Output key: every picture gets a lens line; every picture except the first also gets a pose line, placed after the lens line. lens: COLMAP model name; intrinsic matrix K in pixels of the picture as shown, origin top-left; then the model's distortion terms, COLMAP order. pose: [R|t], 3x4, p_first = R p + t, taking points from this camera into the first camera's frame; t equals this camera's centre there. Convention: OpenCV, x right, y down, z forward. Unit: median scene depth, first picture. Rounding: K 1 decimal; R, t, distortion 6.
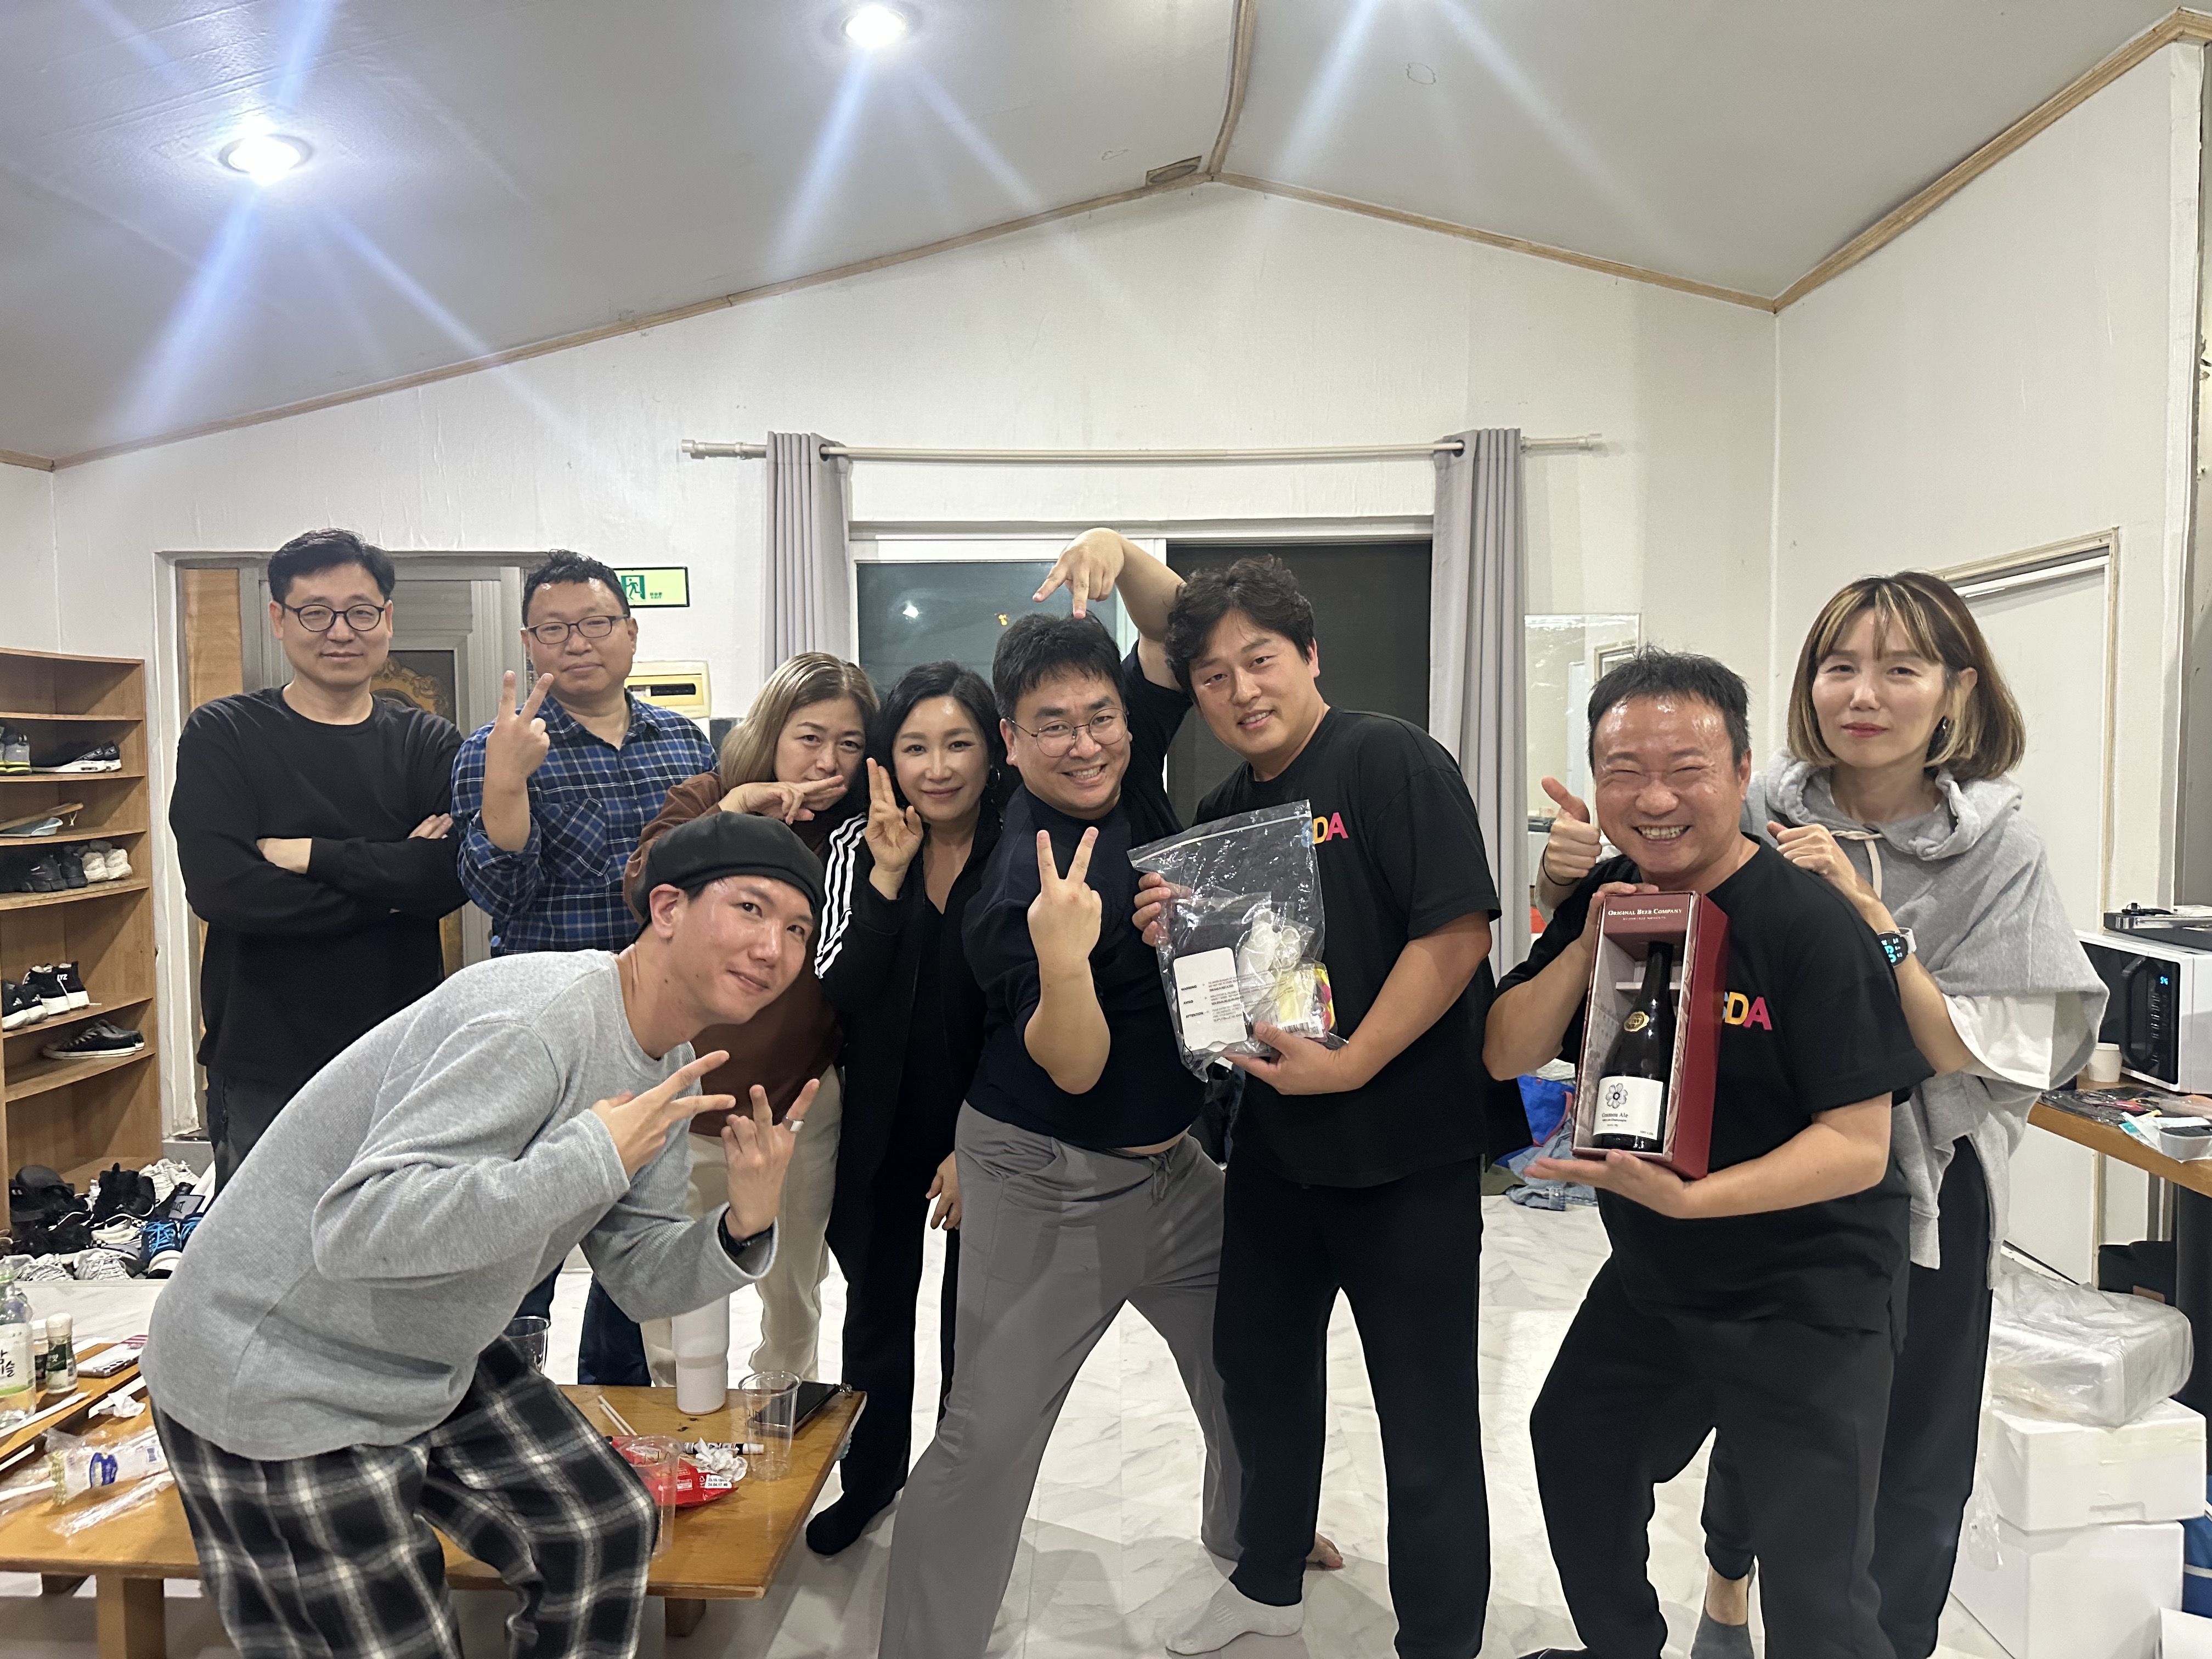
lens RADIAL K [[1565.1, 0, 1106.1], [0, 1565.1, 839.1], [0, 0, 1]] dist [0.040555, -0.049931]
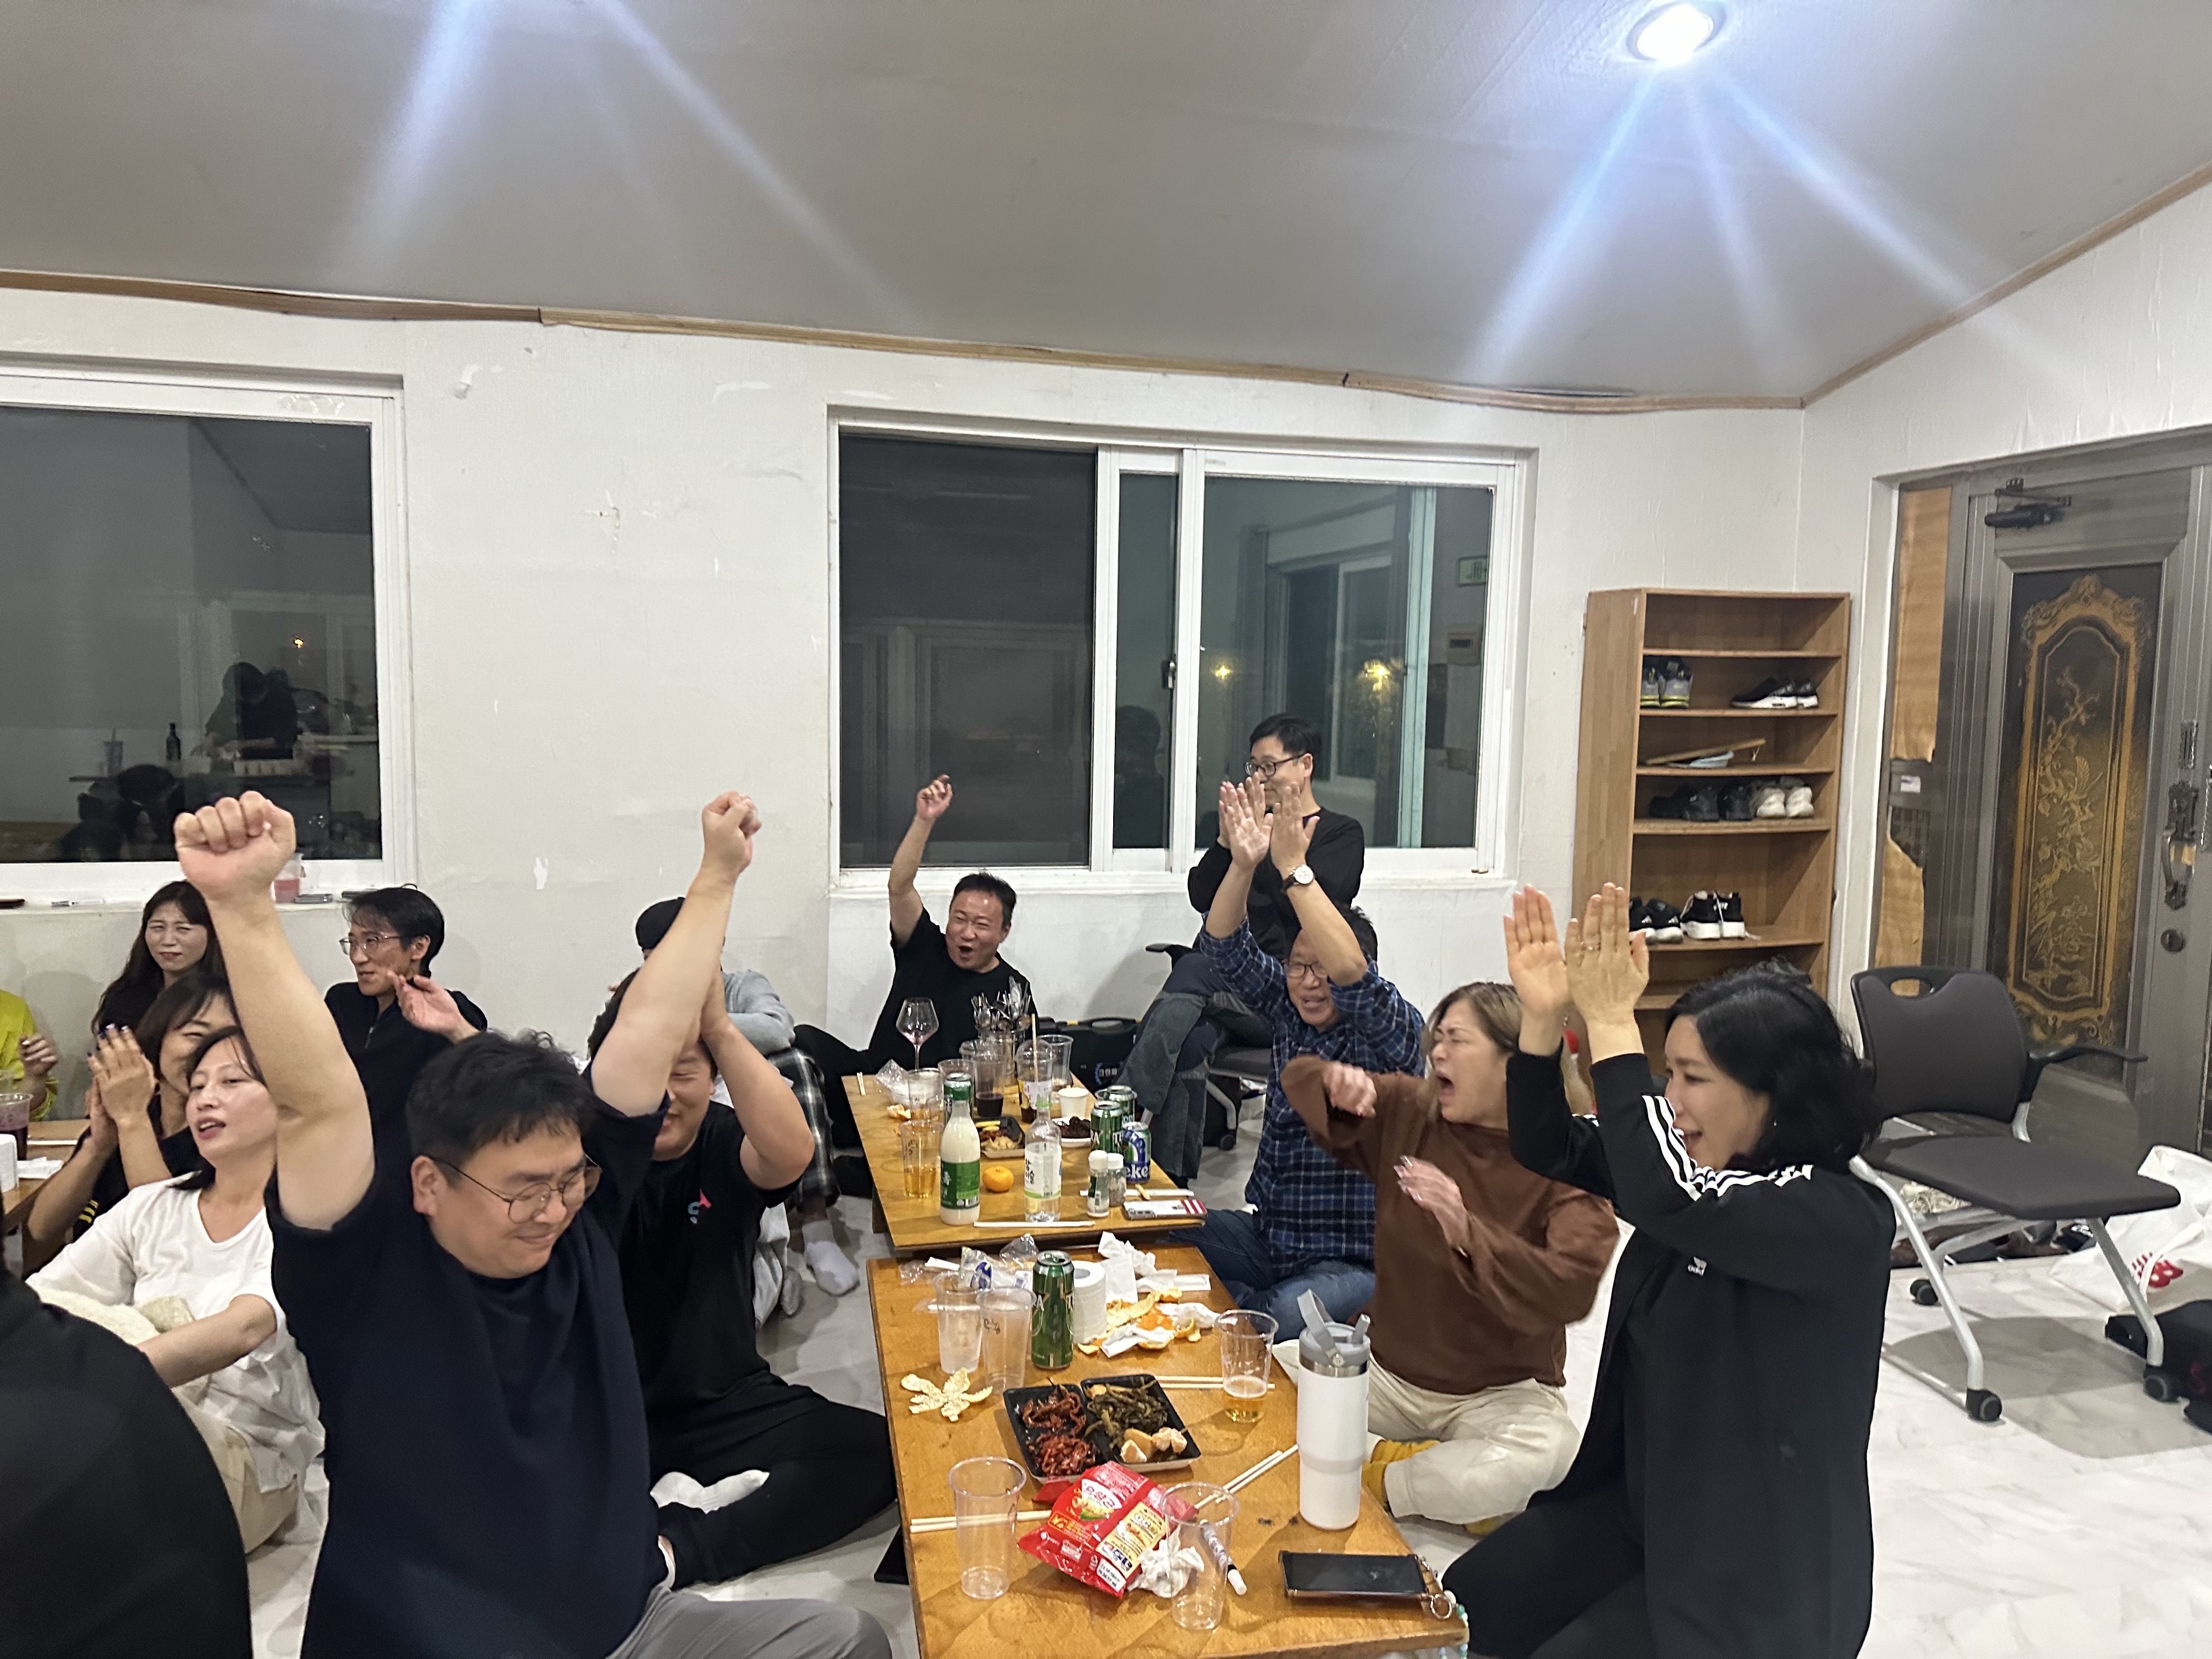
lens RADIAL K [[1565.1, 0, 1108.9], [0, 1565.1, 841.6], [0, 0, 1]] dist [0.040555, -0.049931]
pose [[0.264570, 0.104536, -0.958684, 0.211821], [-0.069411, 0.993593, 0.089187, -0.017908], [0.961865, 0.042947, 0.270131, 0.320343]]
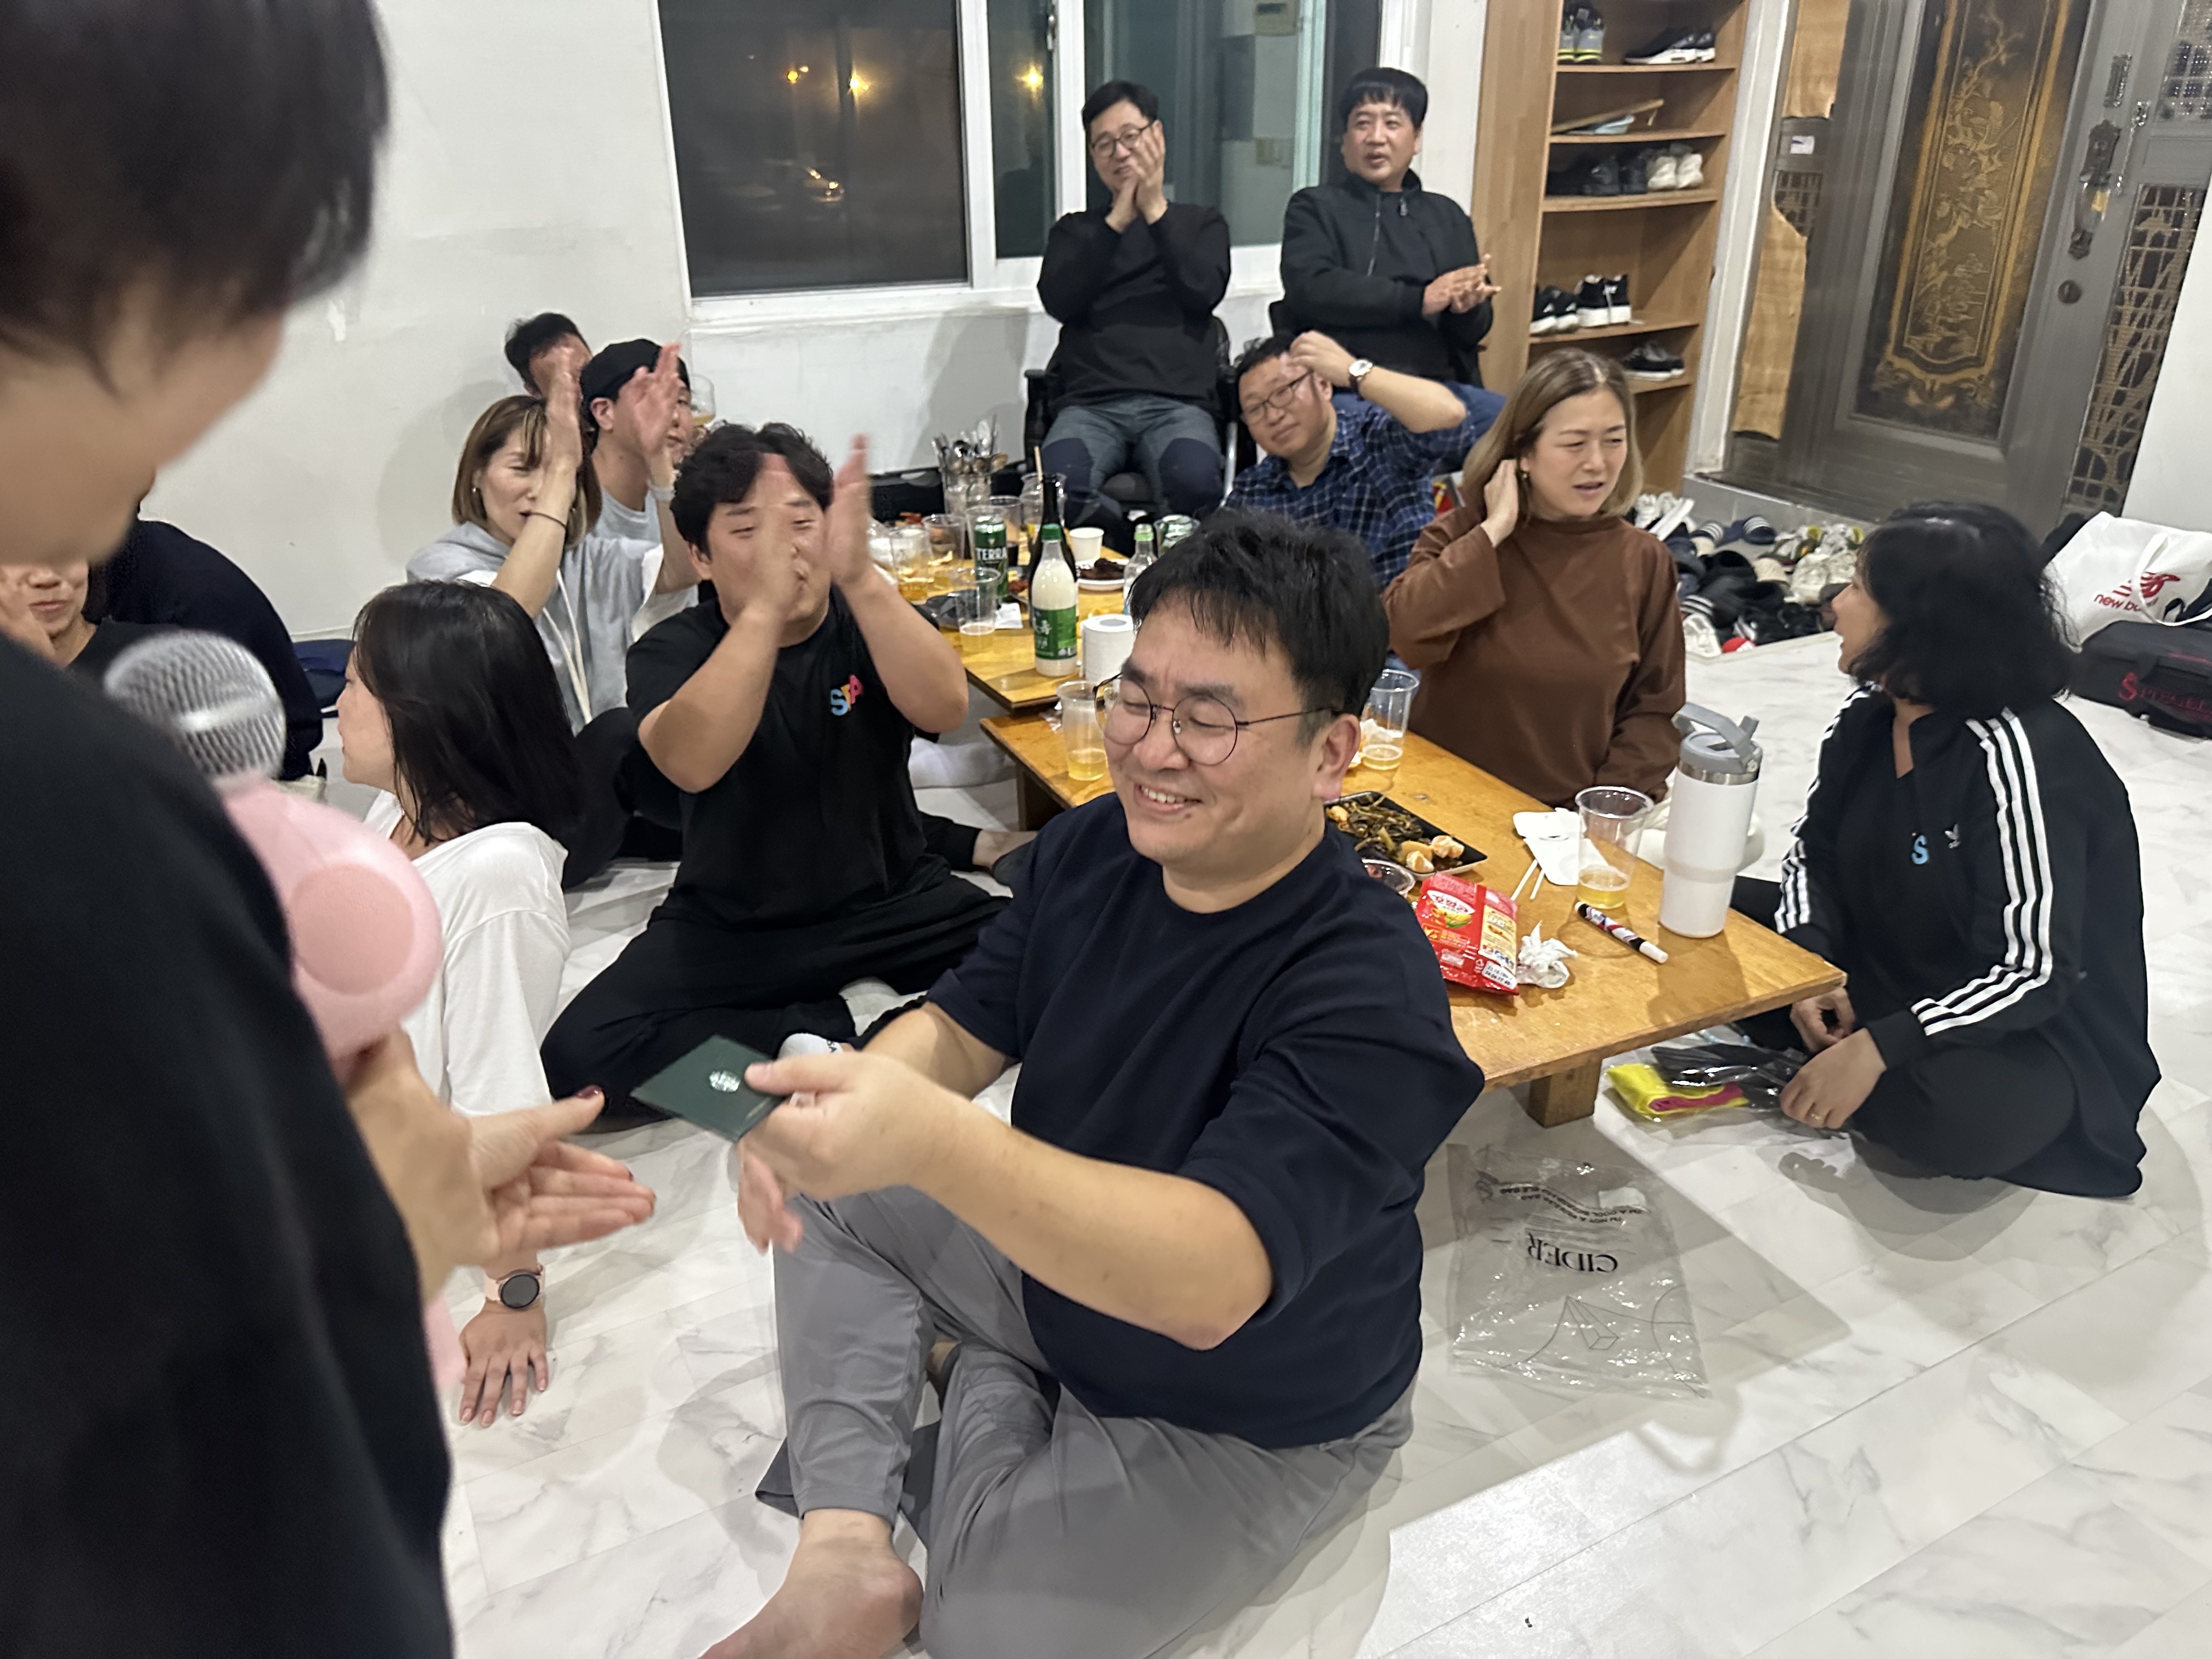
lens RADIAL K [[1565.1, 0, 1107.3], [0, 1565.1, 841.3], [0, 0, 1]] dist [0.040555, -0.049931]
pose [[0.483497, 0.370091, -0.793261, 0.108797], [-0.036761, 0.914011, 0.404020, 0.014107], [0.874574, -0.166181, 0.455527, 0.195141]]
